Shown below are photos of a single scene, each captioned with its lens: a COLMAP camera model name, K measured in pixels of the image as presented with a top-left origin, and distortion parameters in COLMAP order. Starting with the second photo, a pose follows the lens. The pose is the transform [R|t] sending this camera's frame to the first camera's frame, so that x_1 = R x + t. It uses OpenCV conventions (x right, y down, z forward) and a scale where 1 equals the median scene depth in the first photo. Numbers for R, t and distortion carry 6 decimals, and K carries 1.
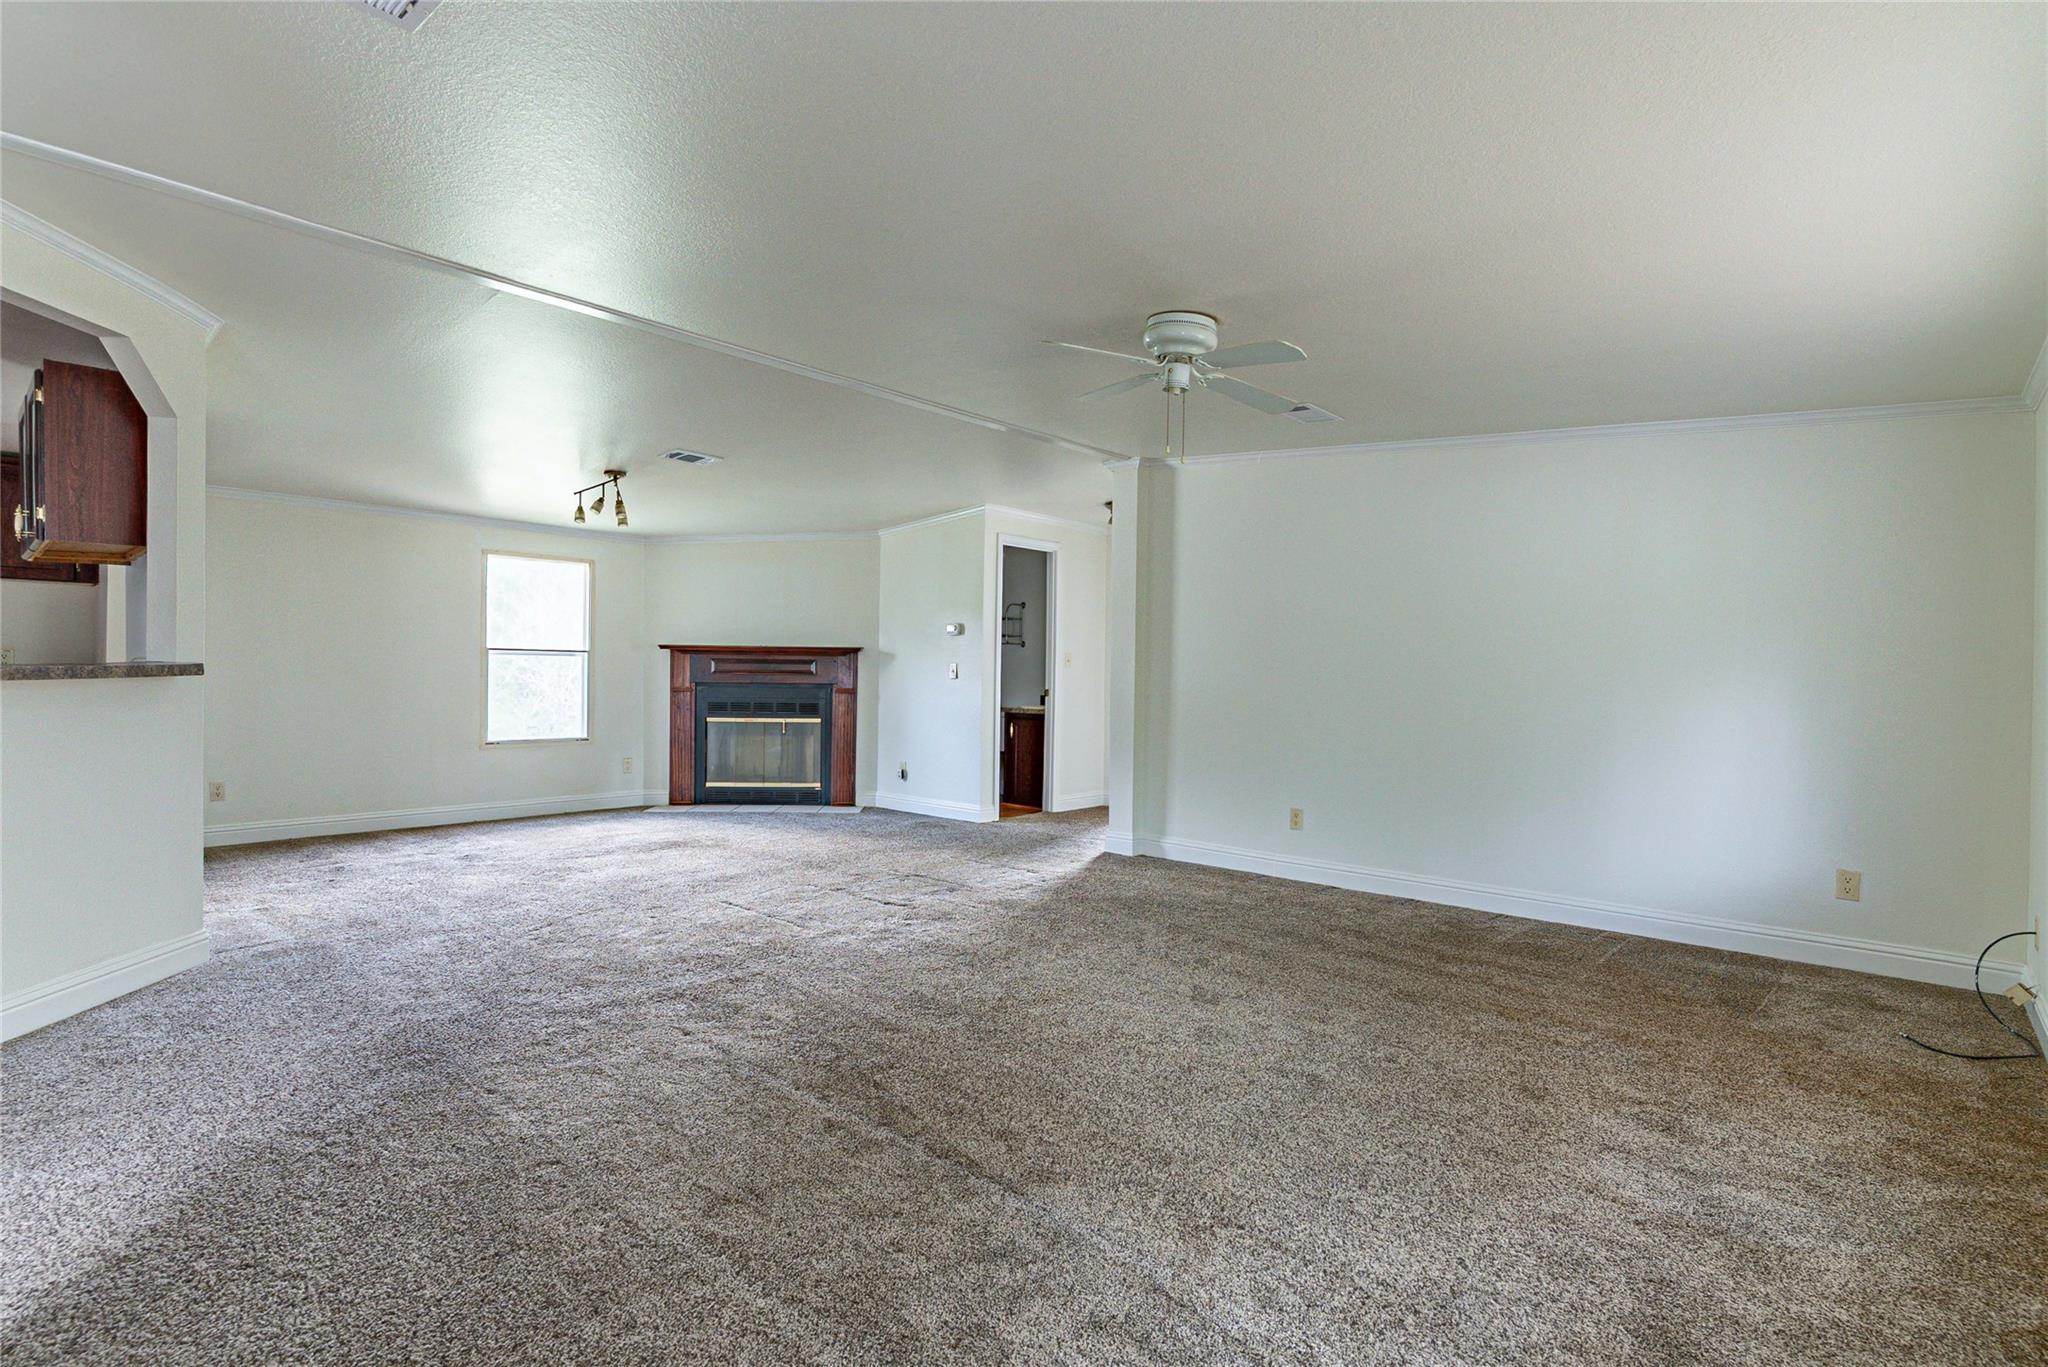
lens RADIAL K [[993.4, 0, 1020.3], [0, 993.4, 685.7], [0, 0, 1]] dist [0.000204, -0.000154]
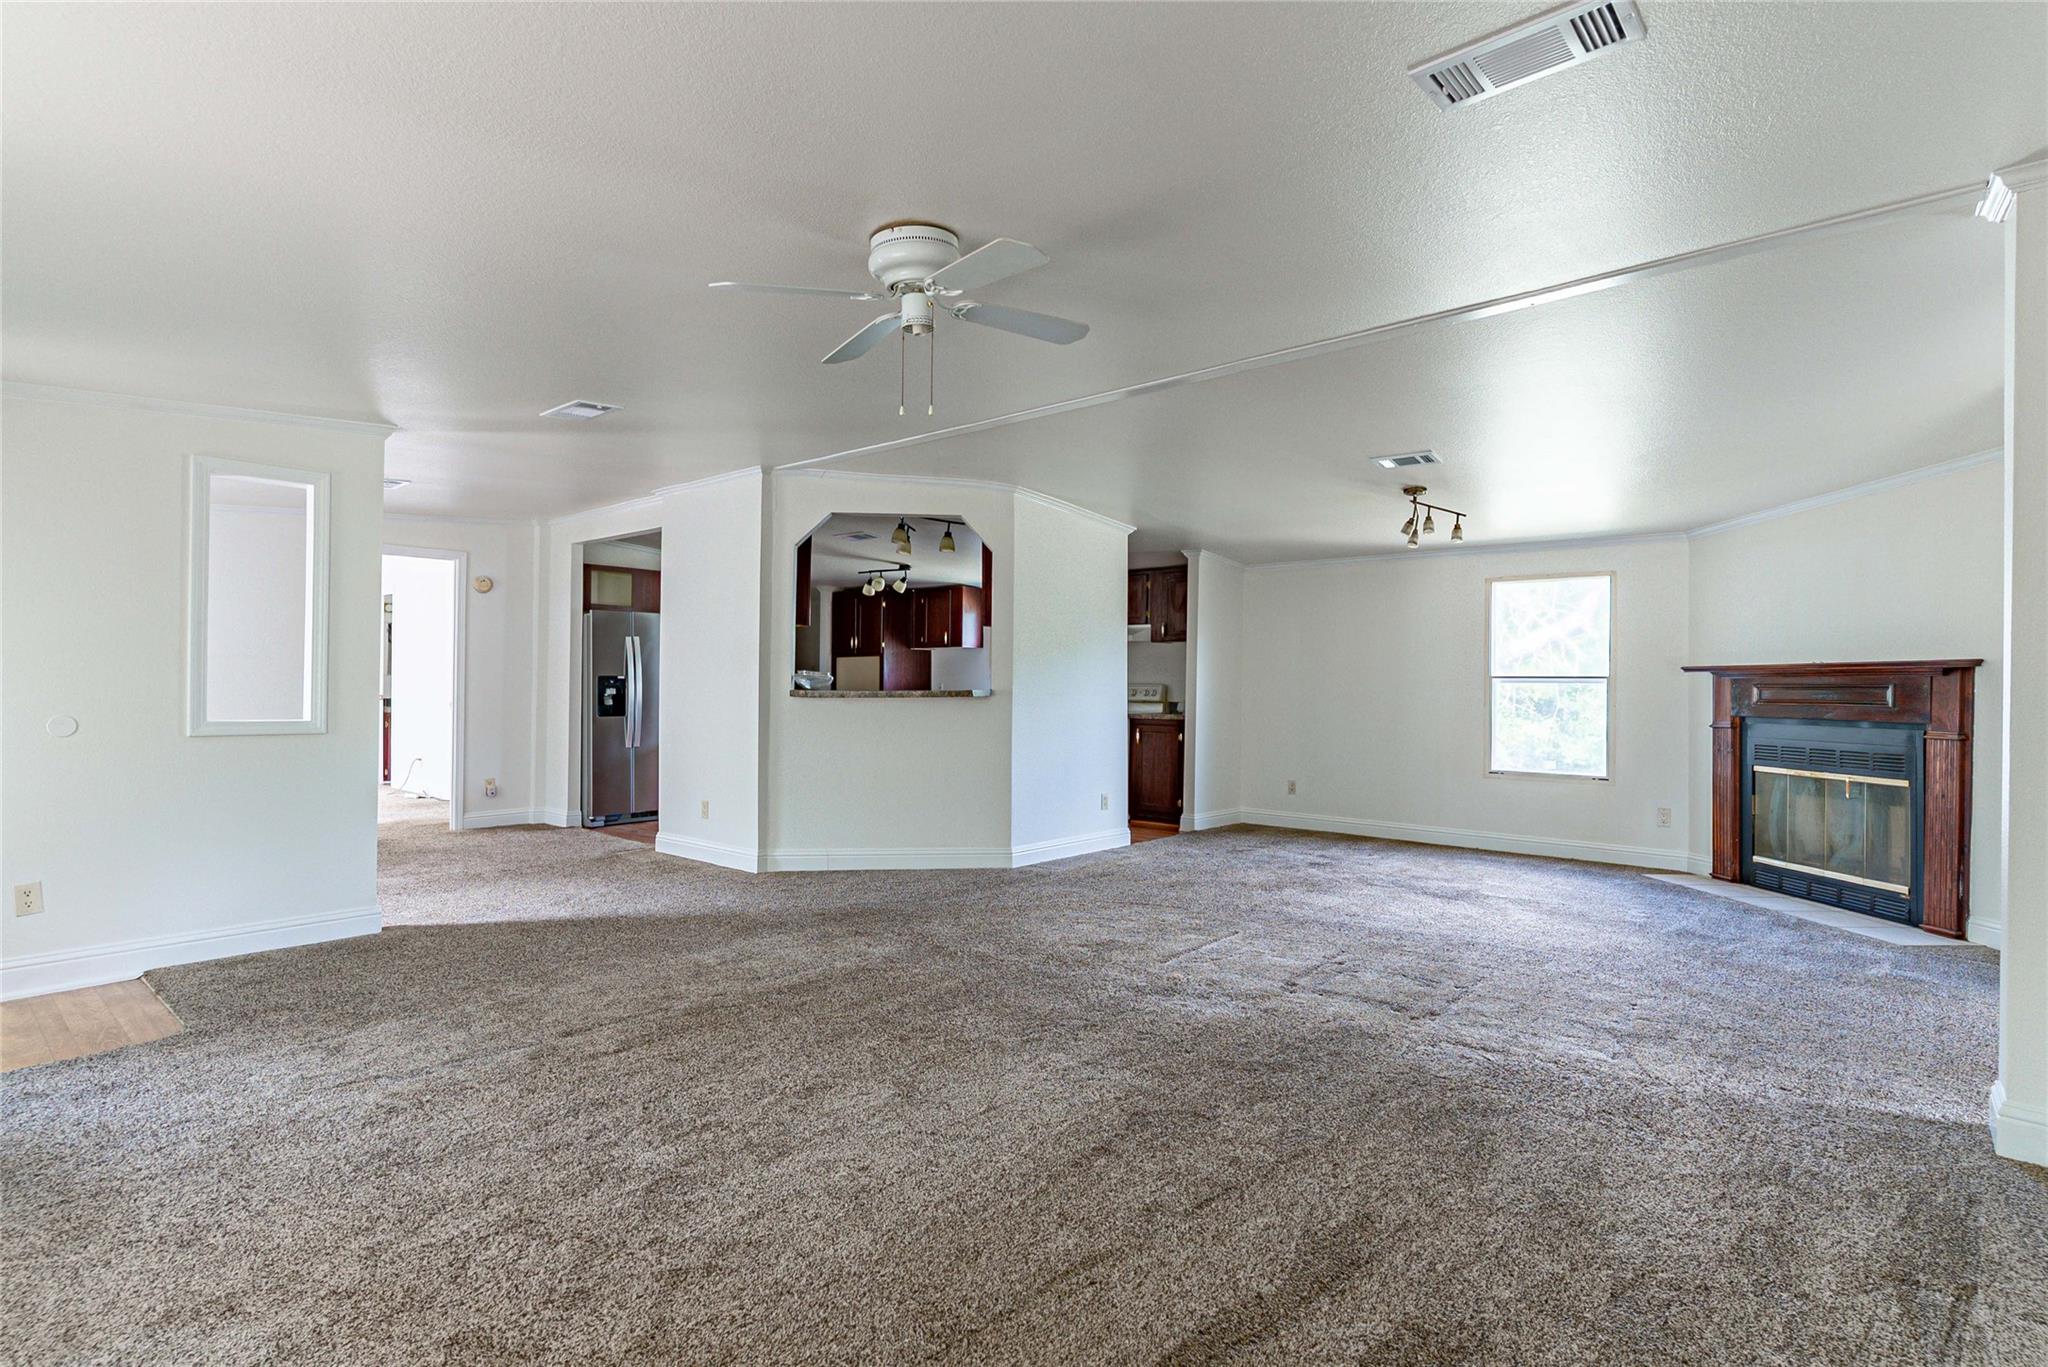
lens RADIAL K [[993.4, 0, 1020.3], [0, 993.4, 685.7], [0, 0, 1]] dist [0.000204, -0.000154]
pose [[0.002041, -0.015760, -0.999874, 0.426454], [-0.023379, 0.999602, -0.015804, -0.001481], [0.999725, 0.023408, 0.001672, 0.487539]]
